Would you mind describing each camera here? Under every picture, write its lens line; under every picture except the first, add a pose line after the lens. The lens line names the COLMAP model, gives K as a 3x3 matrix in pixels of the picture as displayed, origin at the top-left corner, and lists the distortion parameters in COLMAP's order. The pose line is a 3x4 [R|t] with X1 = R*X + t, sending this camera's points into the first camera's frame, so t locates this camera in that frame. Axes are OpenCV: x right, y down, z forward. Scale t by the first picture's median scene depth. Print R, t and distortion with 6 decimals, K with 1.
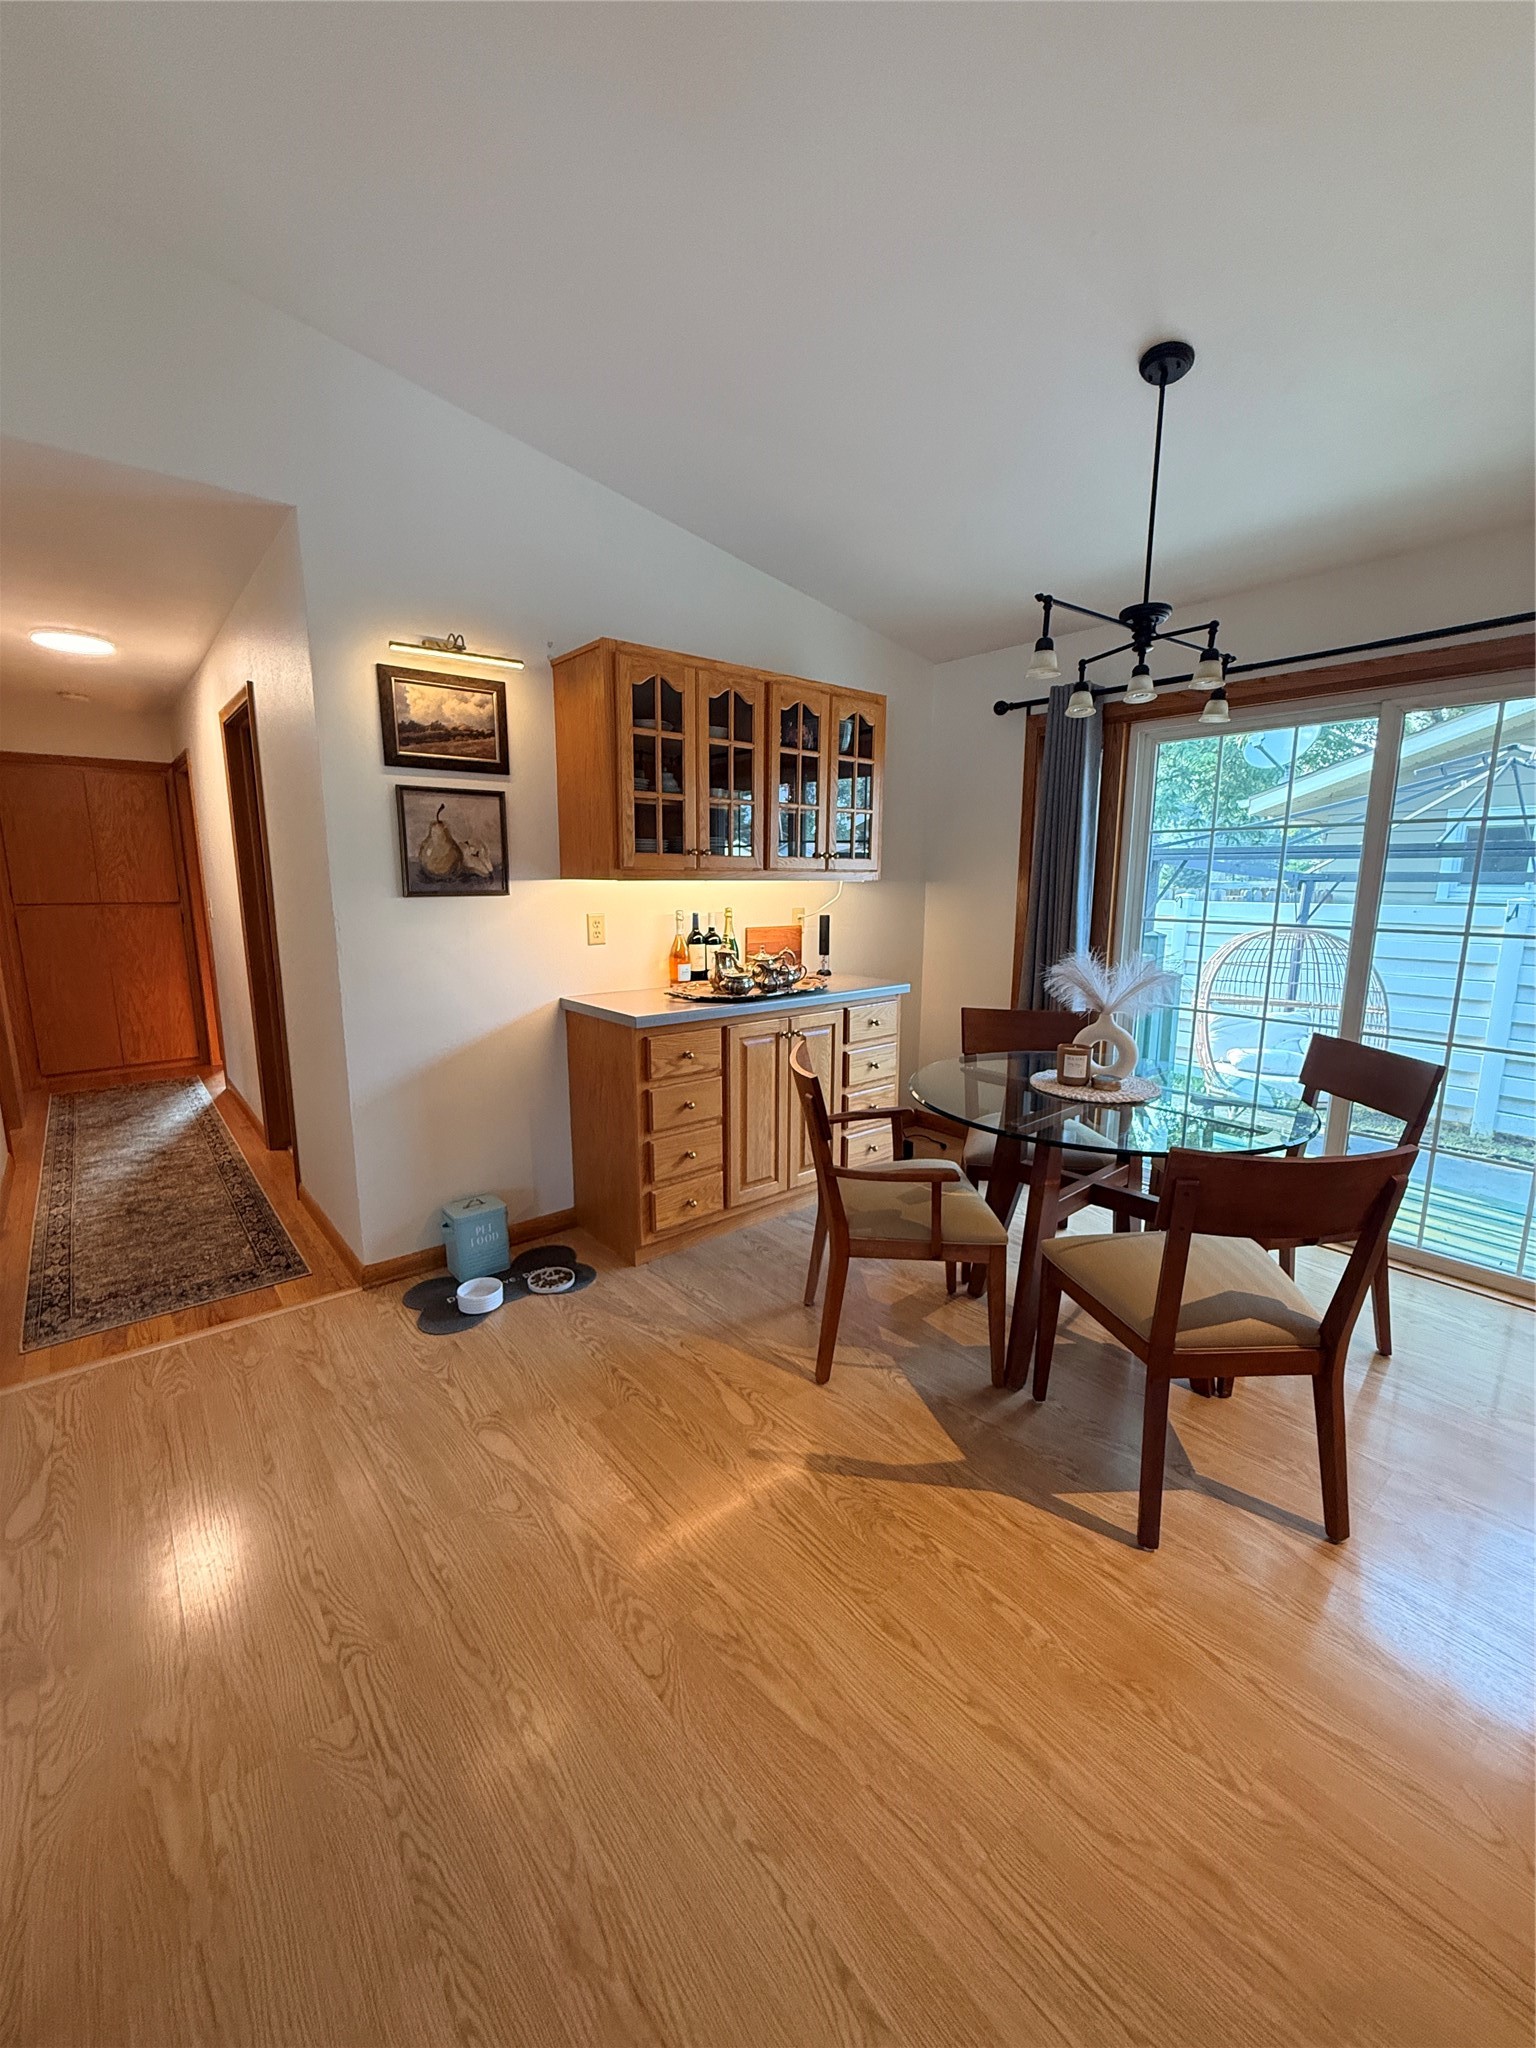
lens RADIAL K [[815.4, 0, 768.4], [0, 815.4, 1018.4], [0, 0, 1]] dist [-0.000443, 0.000375]
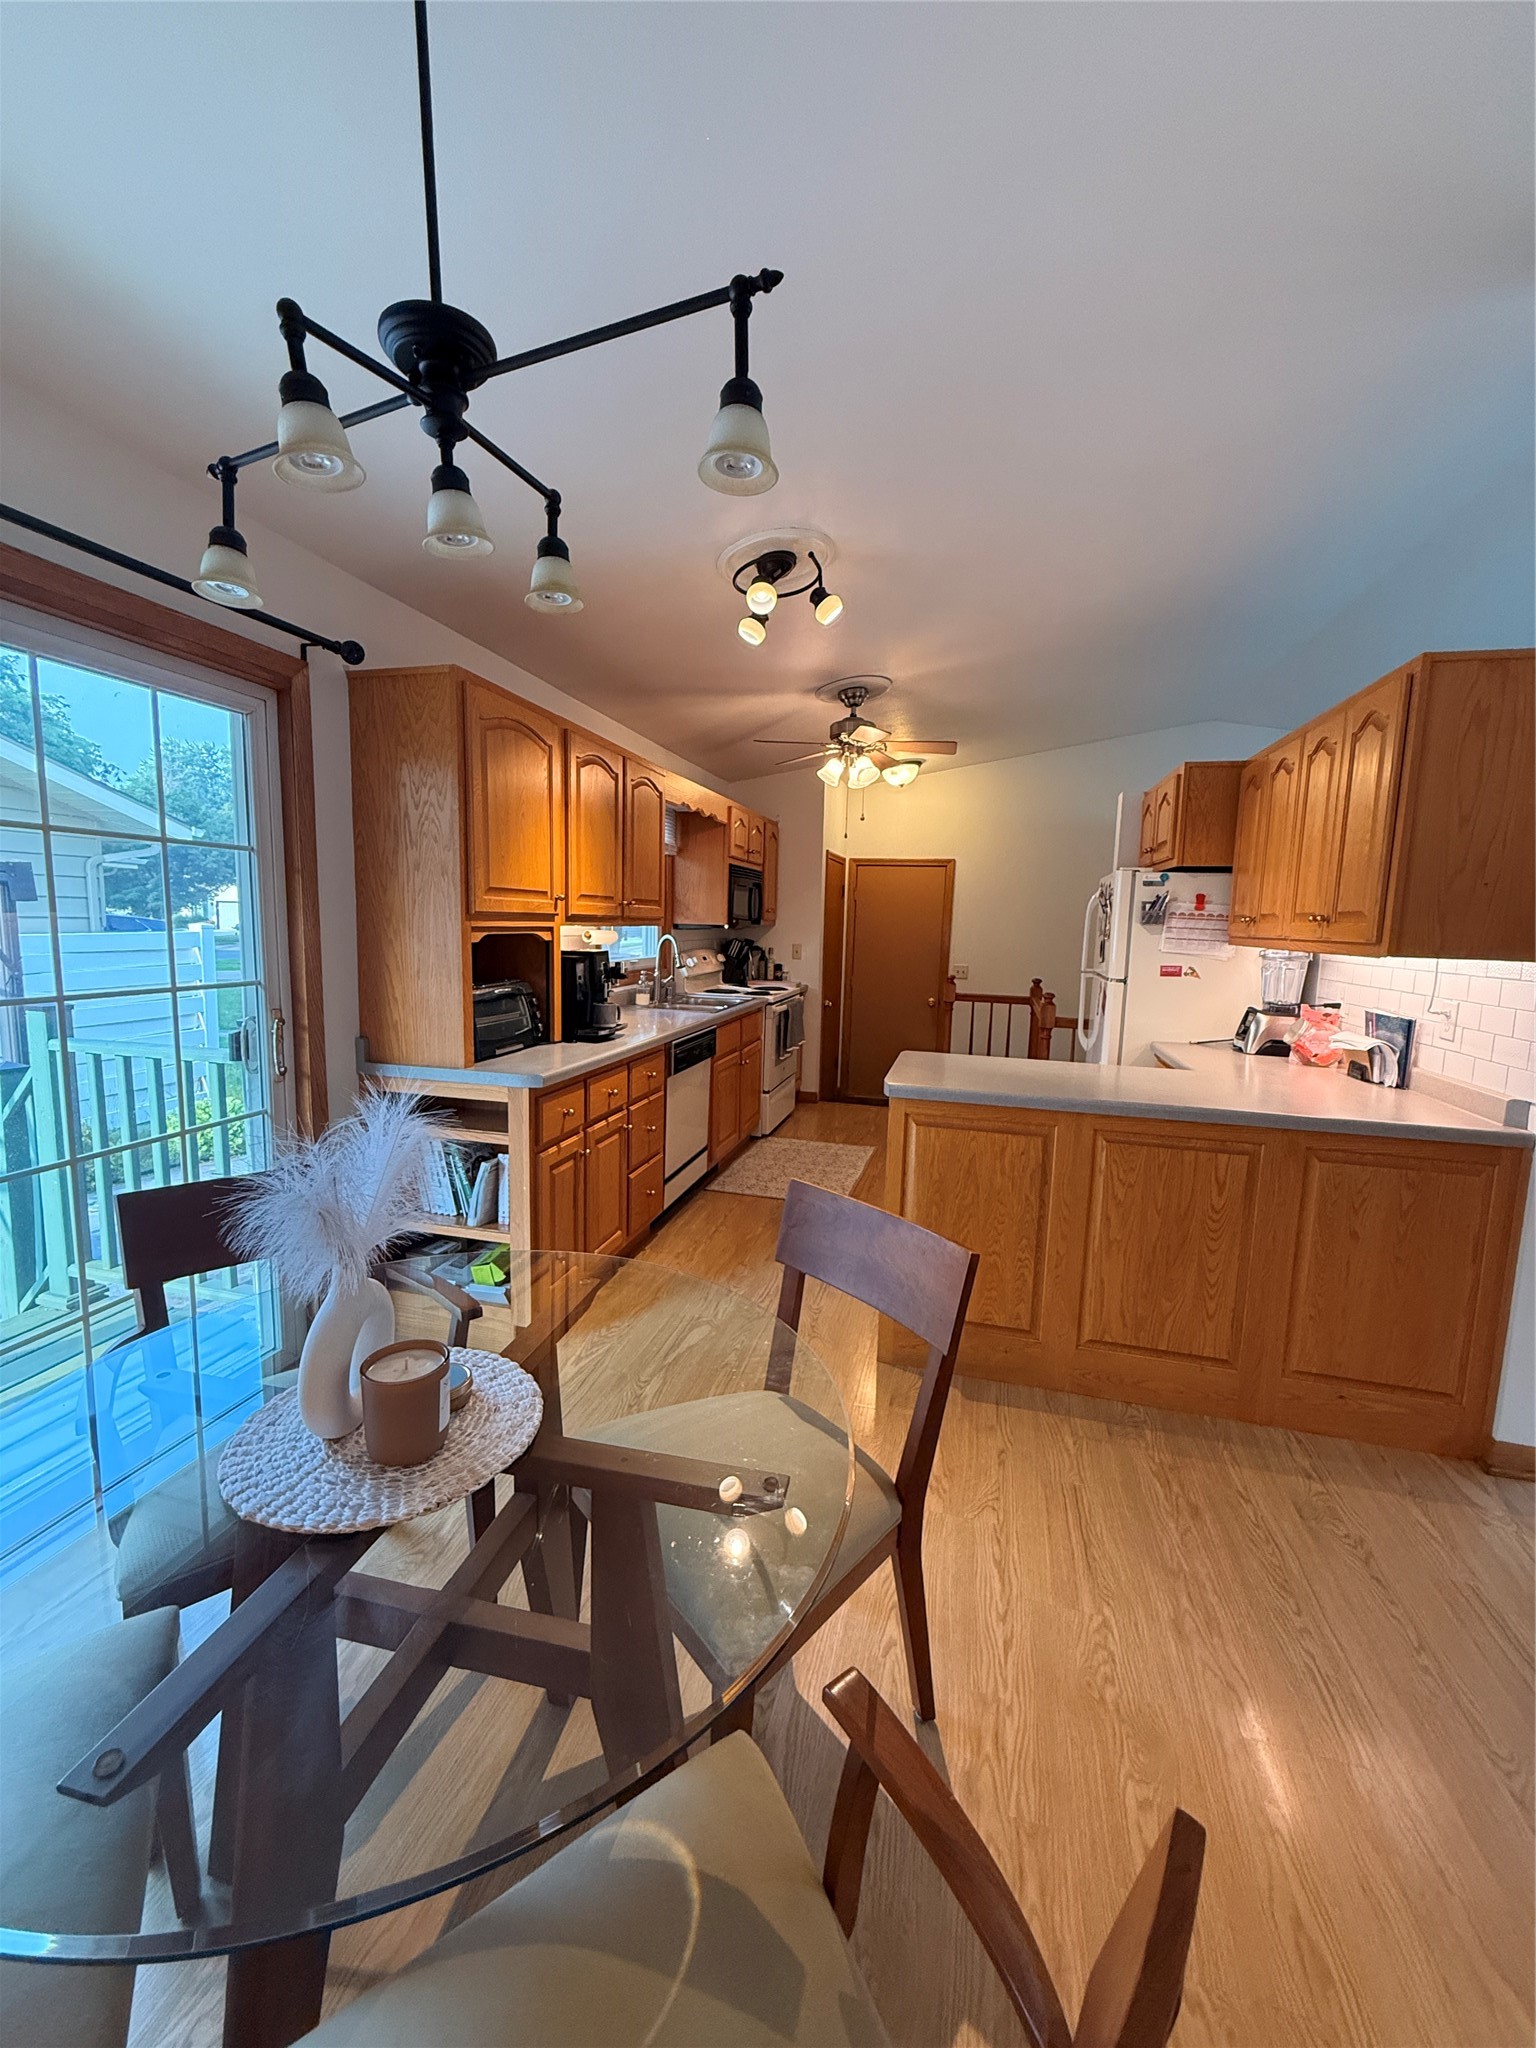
lens RADIAL K [[815.4, 0, 769.1], [0, 815.4, 1018.2], [0, 0, 1]] dist [-0.000443, 0.000375]
pose [[-0.586647, -0.118147, 0.801178, -0.031952], [0.111235, 0.968169, 0.224222, -0.208200], [-0.802167, 0.220658, -0.554831, 1.090684]]
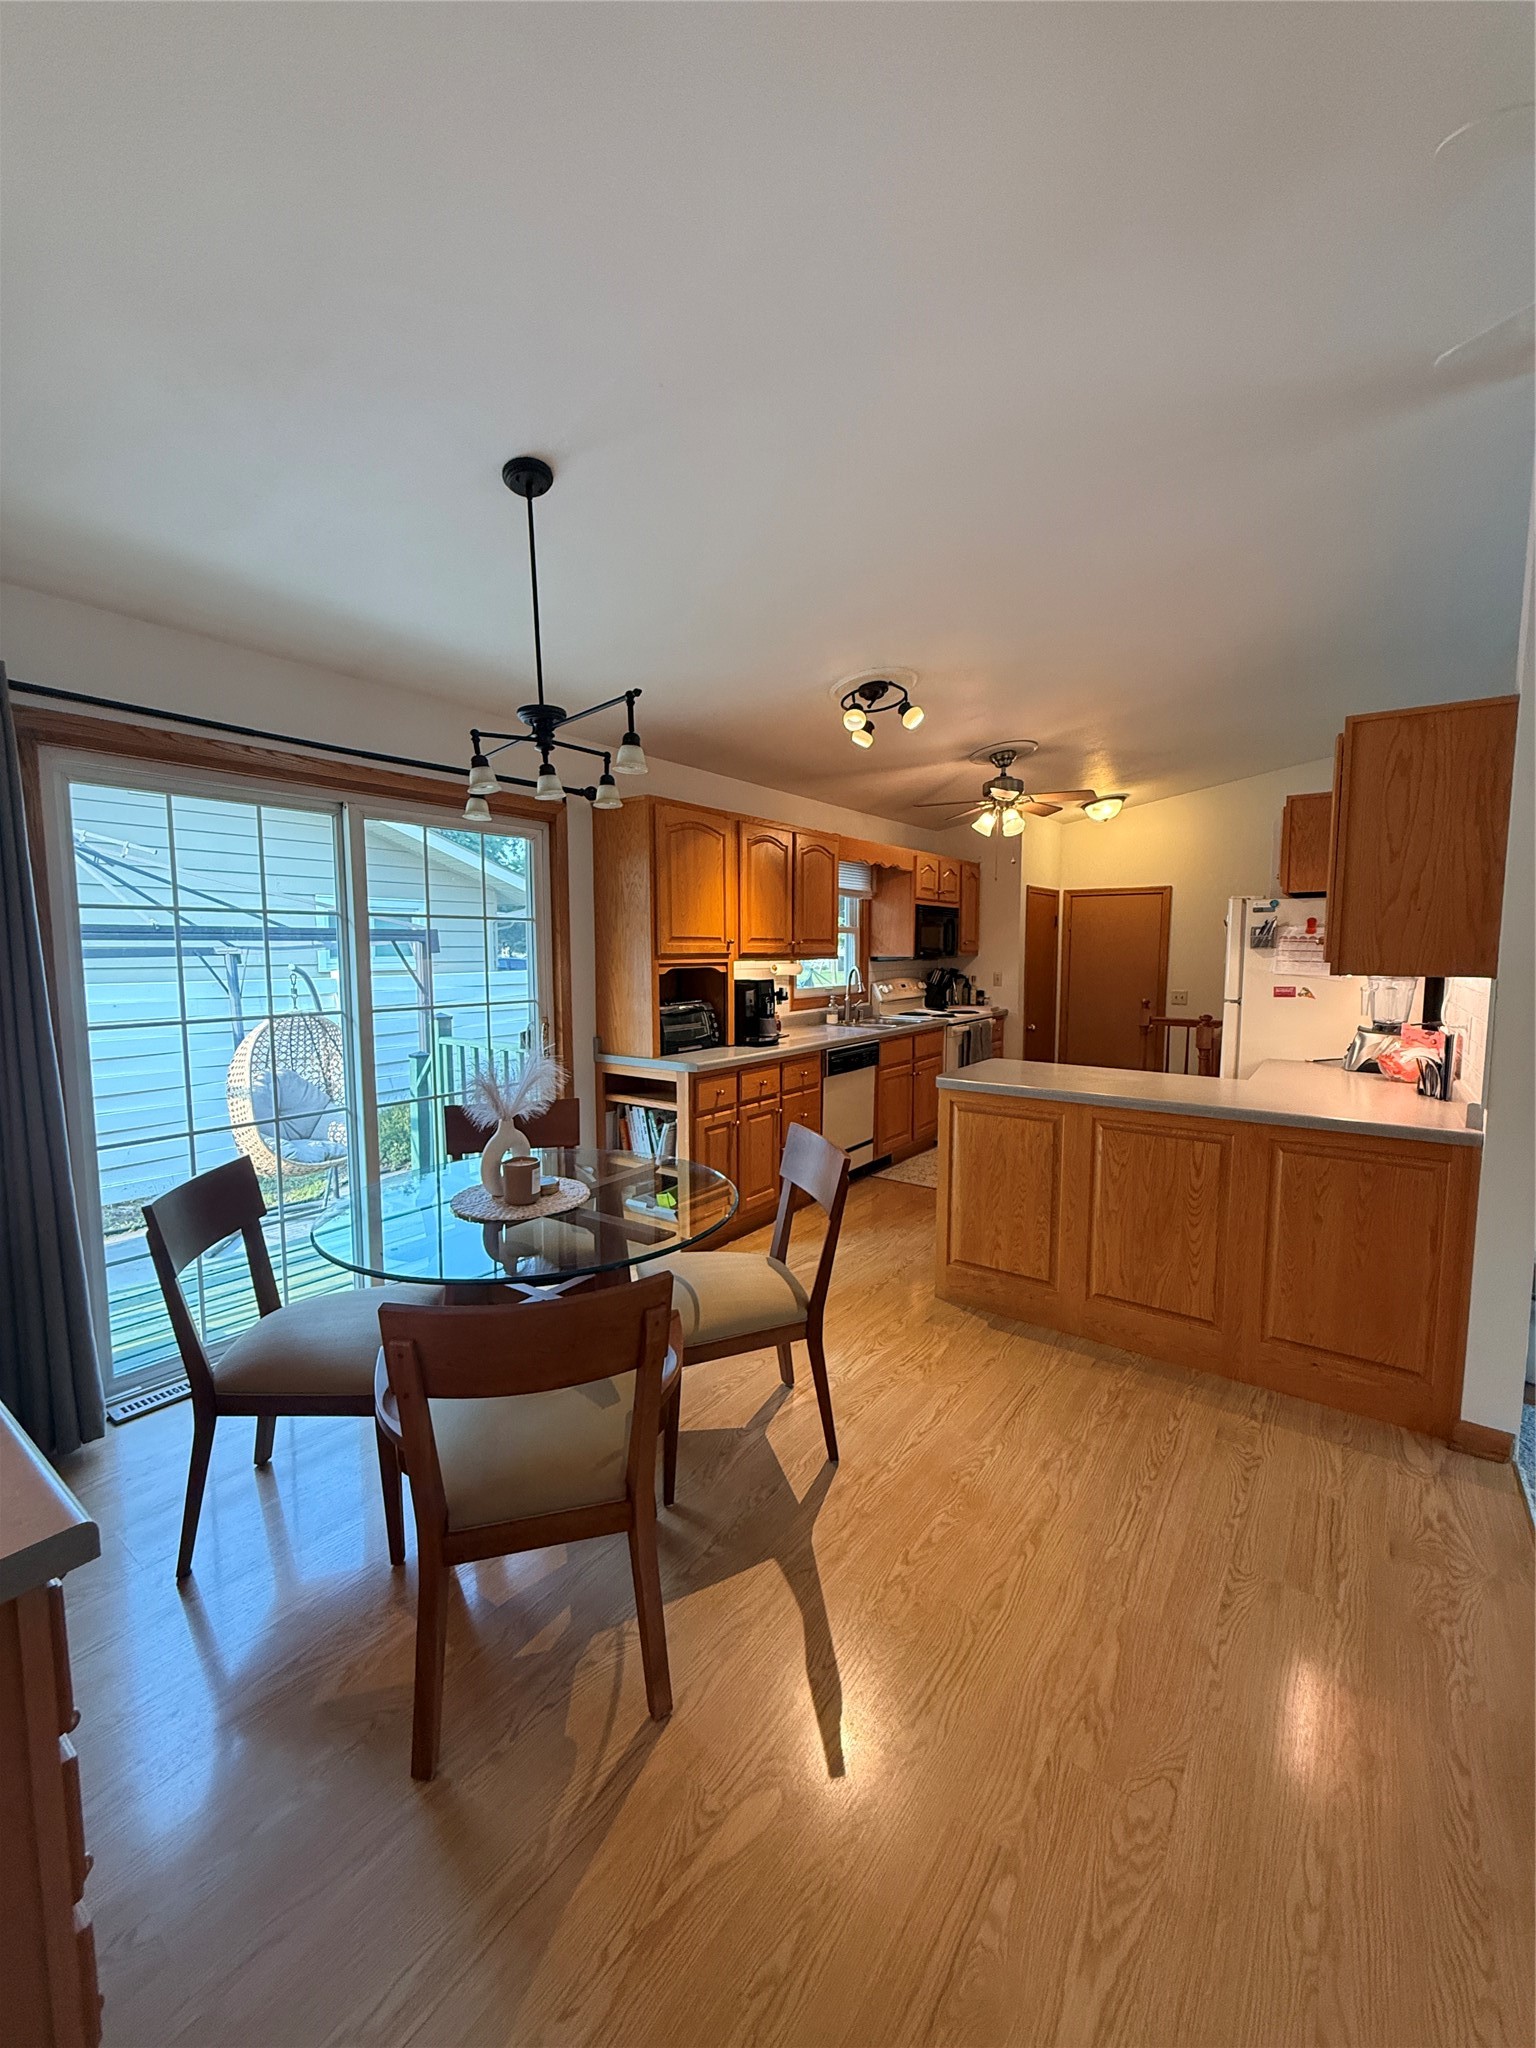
lens RADIAL K [[815.4, 0, 768.9], [0, 815.4, 1017.9], [0, 0, 1]] dist [-0.000443, 0.000375]
pose [[-0.247603, -0.088922, 0.964772, -0.564551], [0.167630, 0.976830, 0.133055, -0.200708], [-0.954250, 0.194670, -0.226960, 0.955530]]
